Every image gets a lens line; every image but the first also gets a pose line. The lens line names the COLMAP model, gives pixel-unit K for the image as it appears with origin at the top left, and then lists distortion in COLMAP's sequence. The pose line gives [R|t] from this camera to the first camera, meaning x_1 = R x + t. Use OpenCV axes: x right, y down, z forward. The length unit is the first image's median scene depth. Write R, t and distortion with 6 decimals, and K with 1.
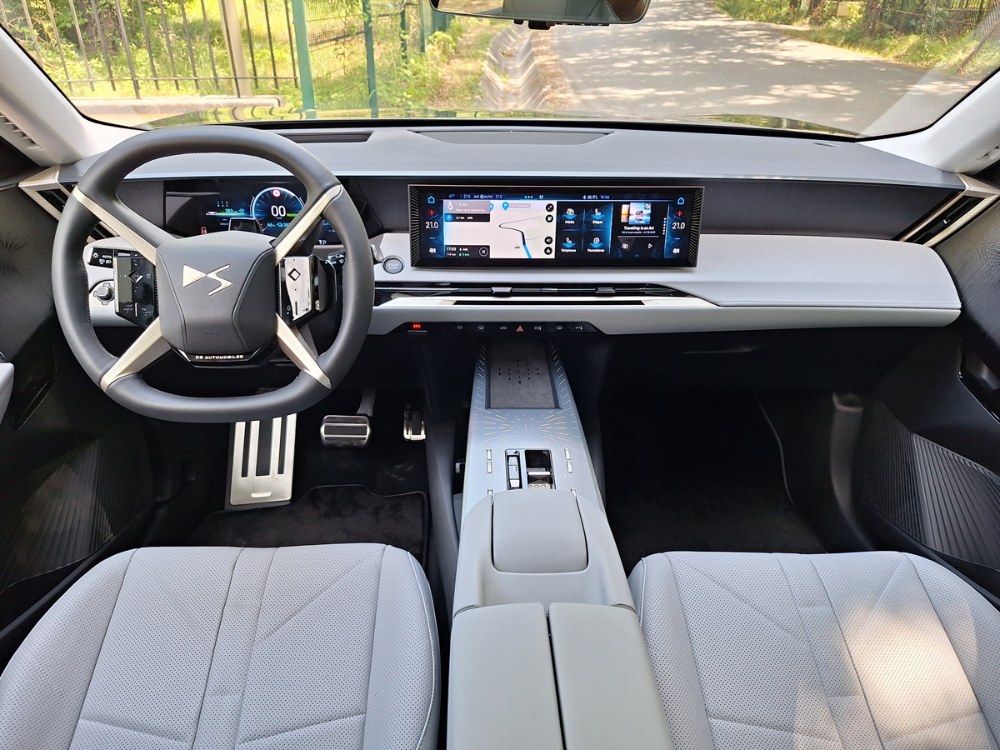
lens RADIAL K [[671.7, 0, 463.8], [0, 671.7, 378.7], [0, 0, 1]] dist [0.097859, -0.162393]
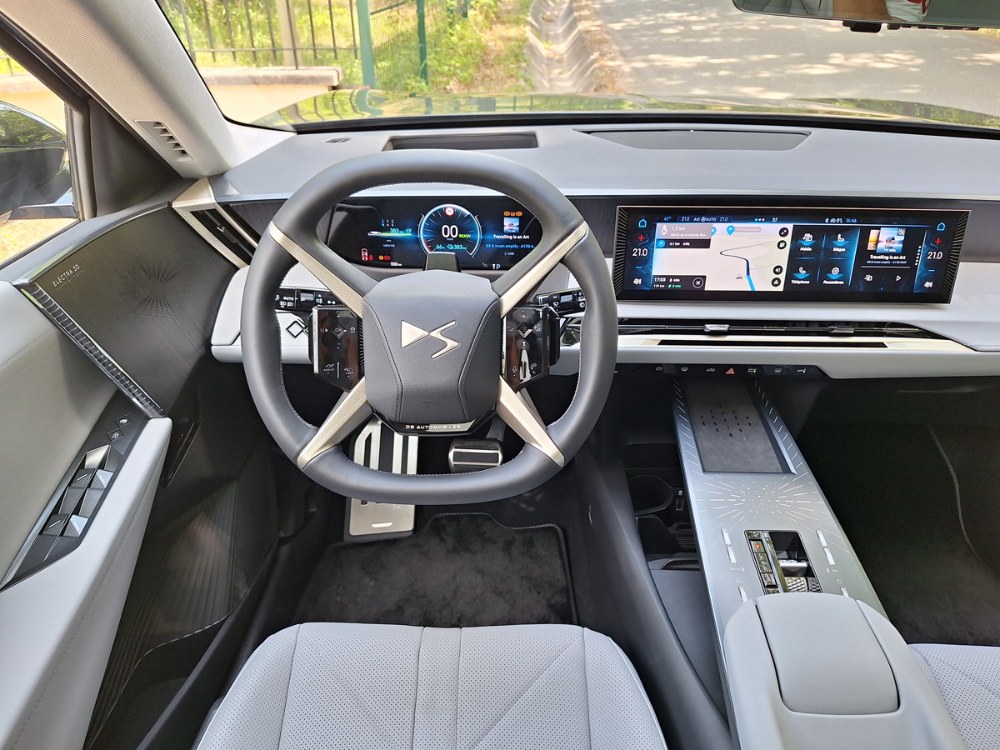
lens RADIAL K [[682.5, 0, 482.5], [0, 682.5, 373.2], [0, 0, 1]] dist [0.100654, -0.151016]
pose [[0.999269, 0.017443, -0.034015, -0.209893], [-0.016550, 0.999516, 0.026336, -0.093914], [0.034458, -0.025754, 0.999074, 0.125245]]
